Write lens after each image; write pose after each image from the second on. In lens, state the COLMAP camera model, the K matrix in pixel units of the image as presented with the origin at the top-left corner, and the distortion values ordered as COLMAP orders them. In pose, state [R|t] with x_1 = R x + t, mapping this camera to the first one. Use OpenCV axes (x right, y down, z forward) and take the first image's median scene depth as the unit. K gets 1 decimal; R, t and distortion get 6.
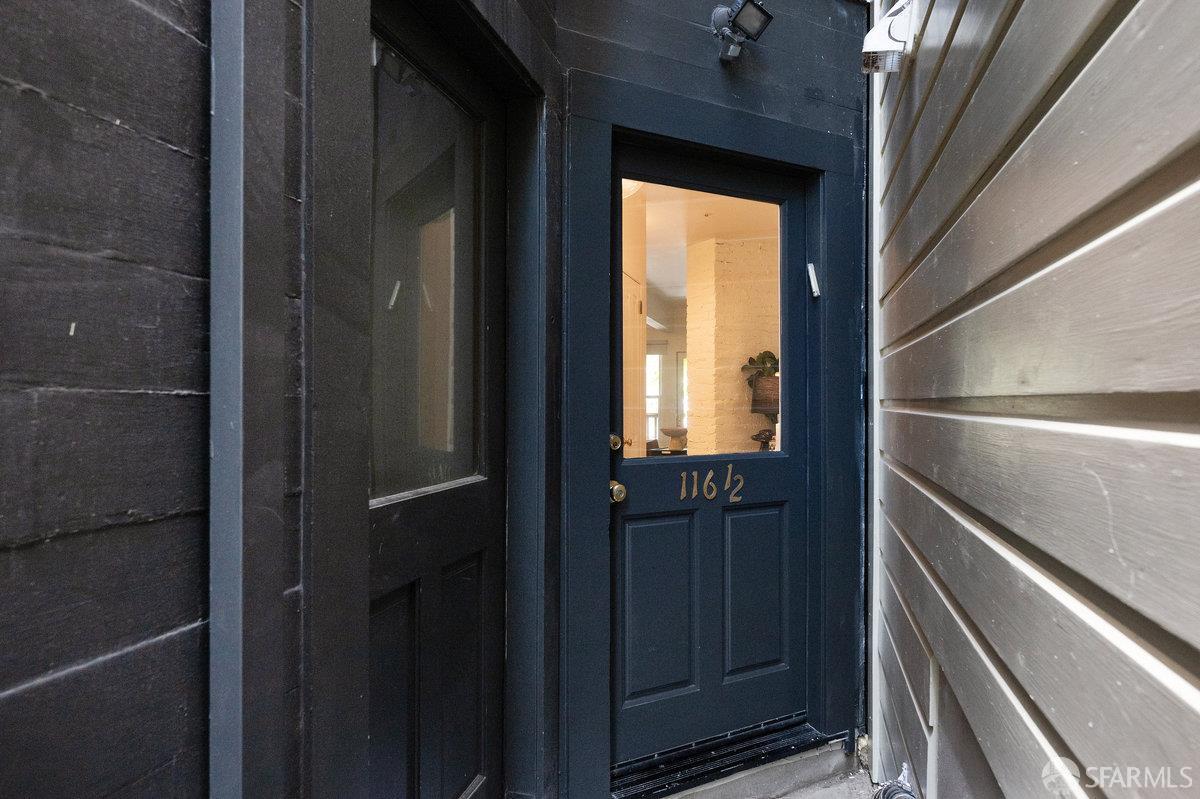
lens RADIAL K [[724.7, 0, 600.0], [0, 724.7, 399.5], [0, 0, 1]] dist [-0.001910, -0.001037]
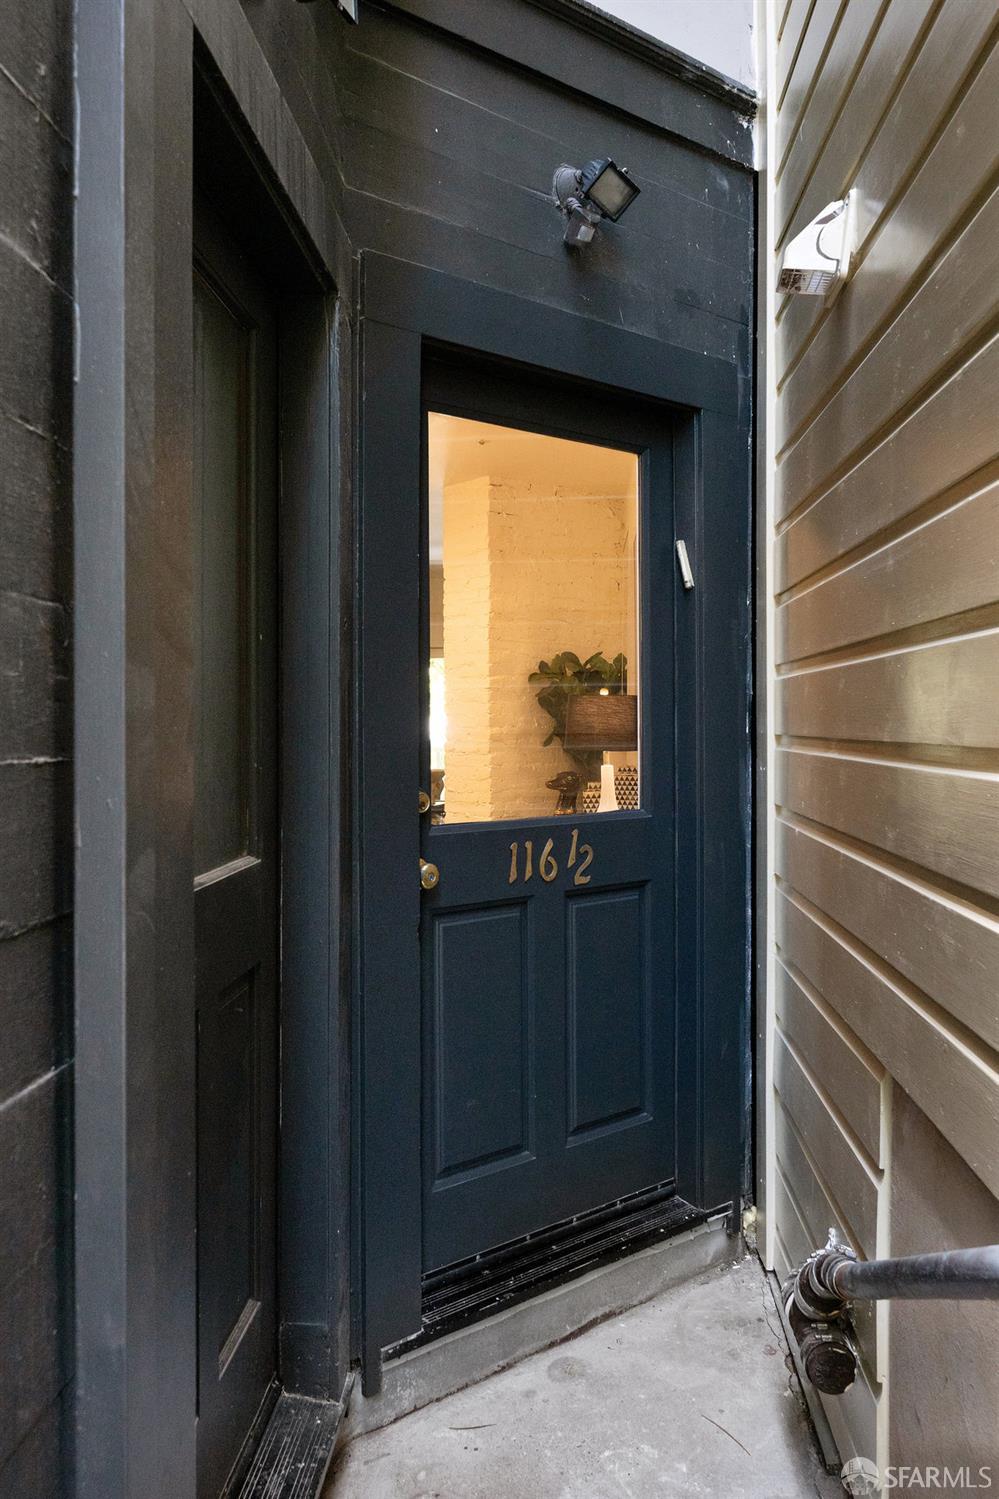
lens RADIAL K [[1173.8, 0, 499.0], [0, 1173.8, 730.3], [0, 0, 1]] dist [0.002128, -0.002428]
pose [[0.980410, -0.004160, 0.196923, -0.112572], [0.002477, 0.999958, 0.008793, -0.015689], [-0.196951, -0.008132, 0.980380, -0.083499]]
